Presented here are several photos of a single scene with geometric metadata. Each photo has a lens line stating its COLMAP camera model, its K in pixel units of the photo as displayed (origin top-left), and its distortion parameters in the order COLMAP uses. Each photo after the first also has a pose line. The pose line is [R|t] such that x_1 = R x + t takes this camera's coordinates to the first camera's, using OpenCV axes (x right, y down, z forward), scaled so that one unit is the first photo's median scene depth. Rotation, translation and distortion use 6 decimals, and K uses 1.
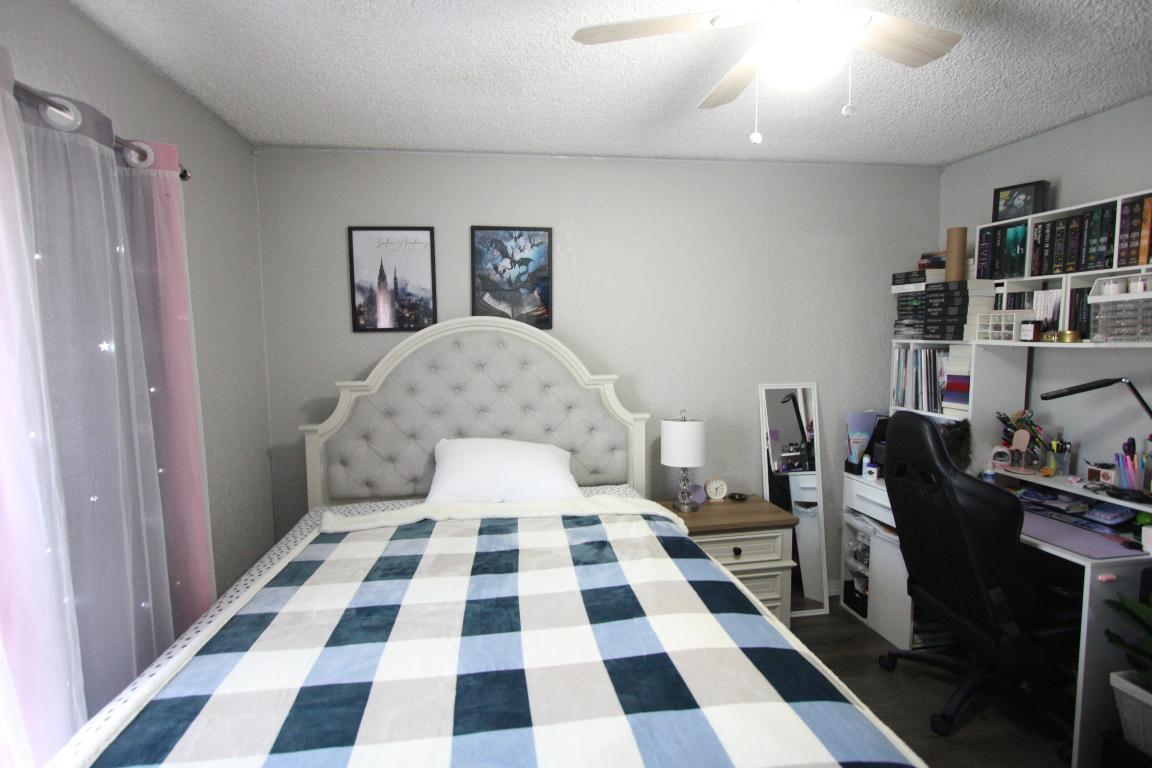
lens RADIAL K [[535.1, 0, 569.3], [0, 535.1, 381.4], [0, 0, 1]] dist [-0.015722, 0.001454]
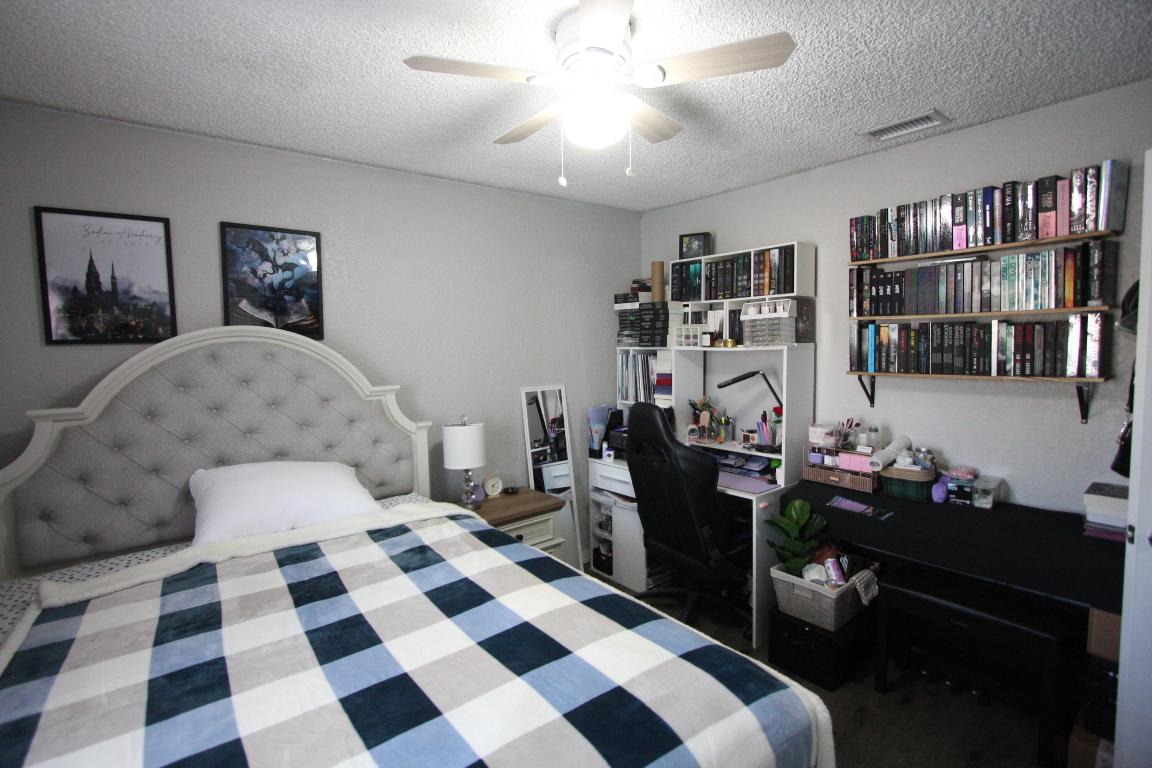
lens RADIAL K [[535.1, 0, 564.9], [0, 535.1, 380.7], [0, 0, 1]] dist [-0.015722, 0.001454]
pose [[0.864016, -0.041533, 0.501748, -0.155360], [0.052090, 0.998618, -0.007037, 0.003362], [-0.500762, 0.032216, 0.864985, -0.023875]]
